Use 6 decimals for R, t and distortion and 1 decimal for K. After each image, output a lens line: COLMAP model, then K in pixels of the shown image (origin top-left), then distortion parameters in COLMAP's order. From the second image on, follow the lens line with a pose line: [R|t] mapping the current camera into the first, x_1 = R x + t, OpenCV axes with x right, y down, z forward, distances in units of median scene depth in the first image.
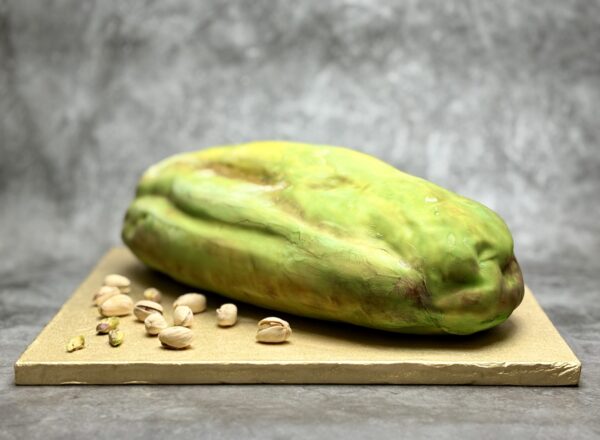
lens RADIAL K [[1165.6, 0, 300.5], [0, 1165.6, 218.2], [0, 0, 1]] dist [0.082978, 0.000000]
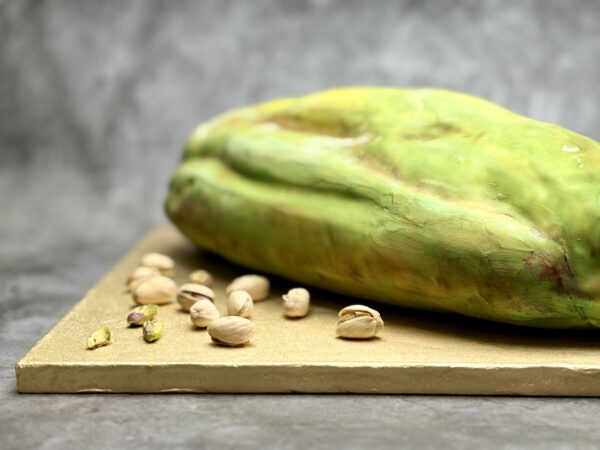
lens RADIAL K [[1136.1, 0, 302.4], [0, 1136.1, 227.7], [0, 0, 1]] dist [0.096981, 0.000000]
pose [[0.999067, 0.000447, -0.043182, -0.028093], [-0.000414, 1.000000, 0.000769, 0.034078], [0.043182, -0.000750, 0.999067, 0.261560]]
